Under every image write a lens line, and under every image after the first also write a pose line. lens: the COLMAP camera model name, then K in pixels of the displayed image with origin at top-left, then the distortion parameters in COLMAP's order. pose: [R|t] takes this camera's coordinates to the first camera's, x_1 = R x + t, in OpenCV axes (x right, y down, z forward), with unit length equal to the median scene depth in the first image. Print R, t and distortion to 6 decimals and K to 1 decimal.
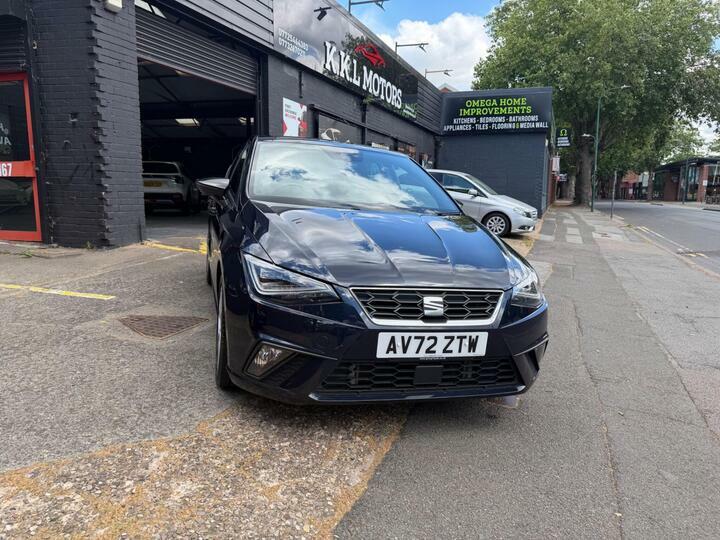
lens RADIAL K [[508.4, 0, 360.0], [0, 508.4, 270.0], [0, 0, 1]] dist [0.047705, -0.069280]
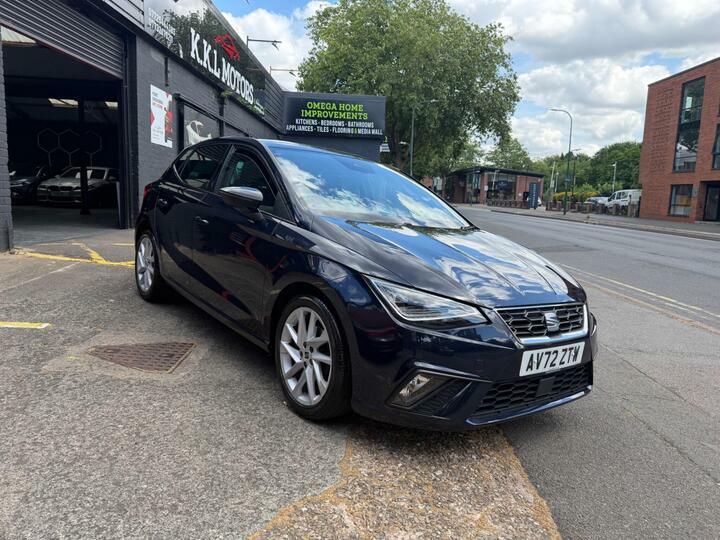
lens RADIAL K [[503.8, 0, 360.2], [0, 503.8, 277.8], [0, 0, 1]] dist [0.054914, -0.083491]
pose [[0.935855, -0.033325, 0.350807, -0.191708], [0.025714, 0.999322, 0.026333, -0.019002], [-0.351447, -0.015623, 0.936078, 0.047703]]
